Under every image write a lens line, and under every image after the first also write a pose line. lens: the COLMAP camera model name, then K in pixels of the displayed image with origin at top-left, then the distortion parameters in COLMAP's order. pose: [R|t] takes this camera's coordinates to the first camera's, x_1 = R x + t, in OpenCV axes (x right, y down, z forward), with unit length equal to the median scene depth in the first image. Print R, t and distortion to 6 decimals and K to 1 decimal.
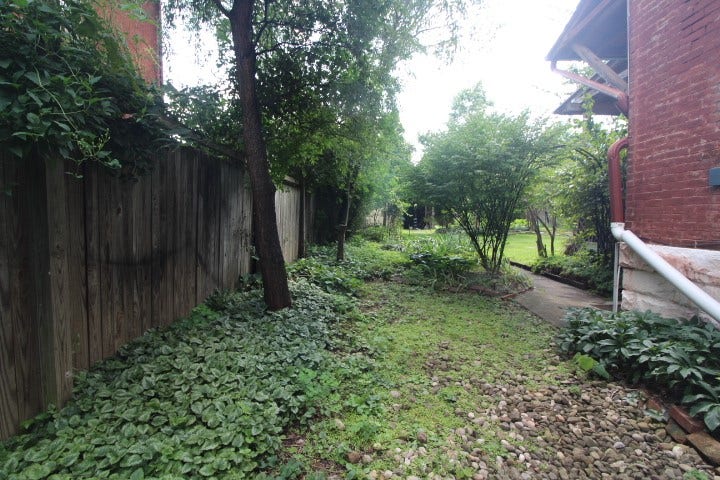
lens RADIAL K [[355.4, 0, 360.0], [0, 355.4, 240.0], [0, 0, 1]] dist [-0.002007, -0.000526]
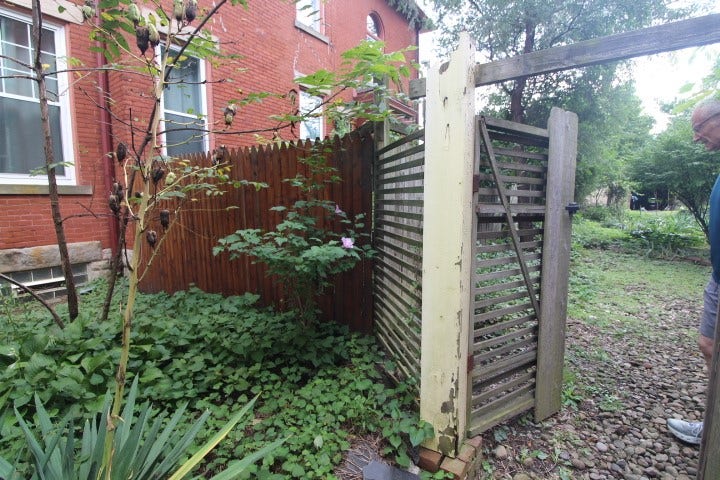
lens RADIAL K [[355.4, 0, 360.0], [0, 355.4, 240.0], [0, 0, 1]] dist [-0.002007, -0.000526]
pose [[0.854902, 0.050115, -0.516364, -0.008322], [-0.021793, 0.997914, 0.060770, 0.010638], [0.518332, -0.040699, 0.854211, -0.258108]]
